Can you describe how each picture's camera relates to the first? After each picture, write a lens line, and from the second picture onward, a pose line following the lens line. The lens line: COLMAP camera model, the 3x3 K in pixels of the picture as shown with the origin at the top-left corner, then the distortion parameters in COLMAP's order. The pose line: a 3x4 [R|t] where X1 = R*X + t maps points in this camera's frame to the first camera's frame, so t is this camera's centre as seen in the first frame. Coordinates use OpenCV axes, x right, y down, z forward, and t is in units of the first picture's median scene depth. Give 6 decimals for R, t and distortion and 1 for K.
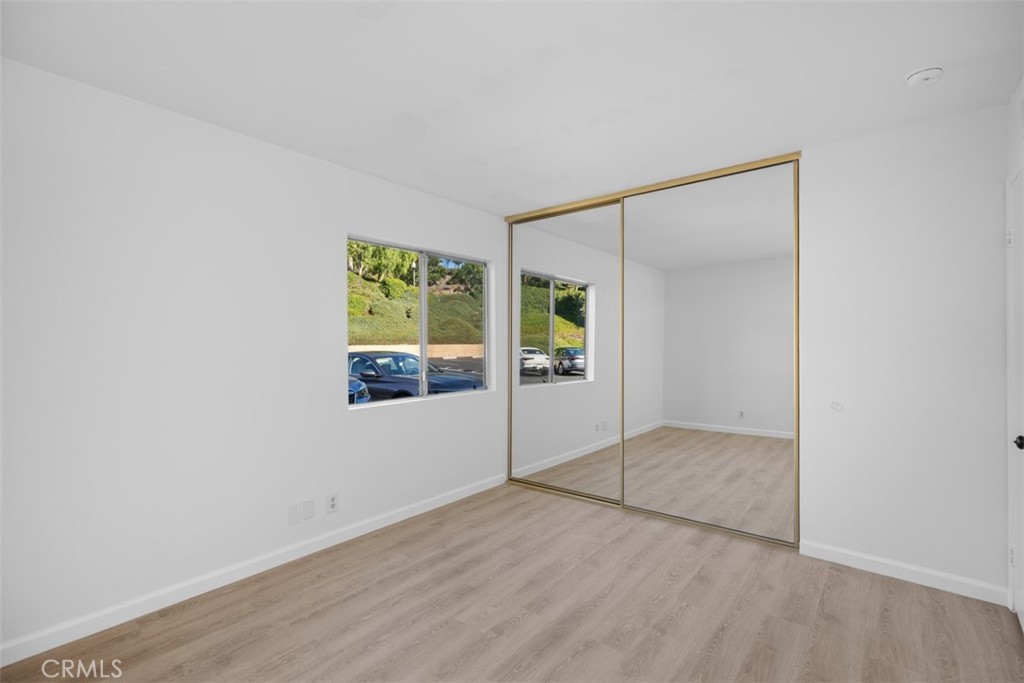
lens RADIAL K [[462.1, 0, 506.8], [0, 462.1, 342.0], [0, 0, 1]] dist [0.006157, -0.001103]
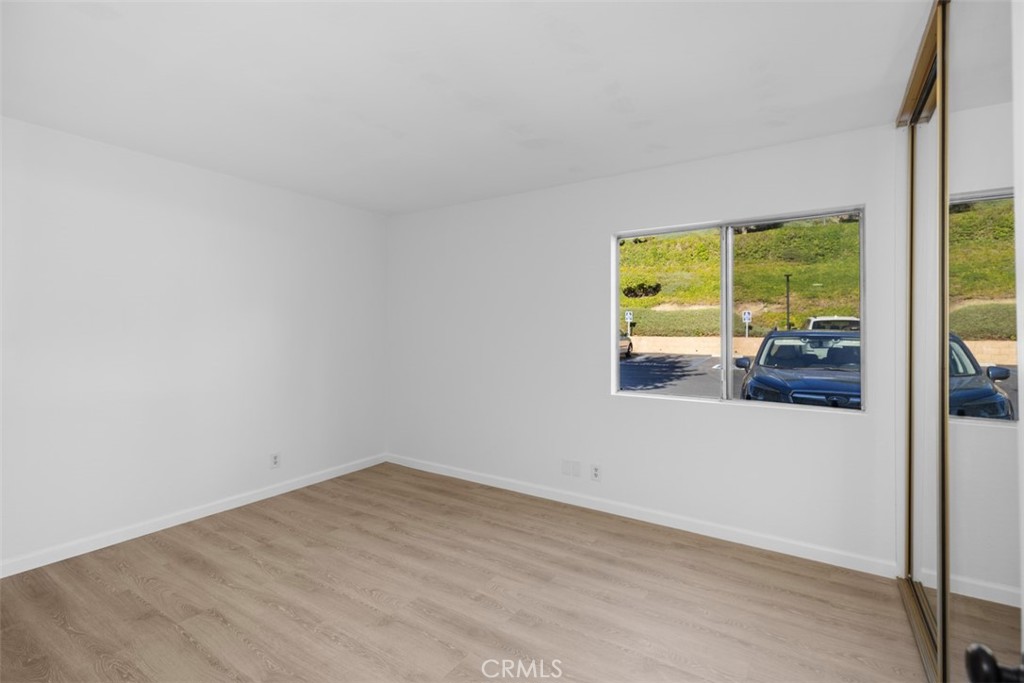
lens RADIAL K [[462.1, 0, 506.4], [0, 462.1, 337.7], [0, 0, 1]] dist [0.006157, -0.001103]
pose [[0.109842, 0.016771, -0.993808, 0.850588], [-0.001398, 0.999859, 0.016719, -0.009364], [0.993948, -0.000447, 0.109850, 0.751861]]
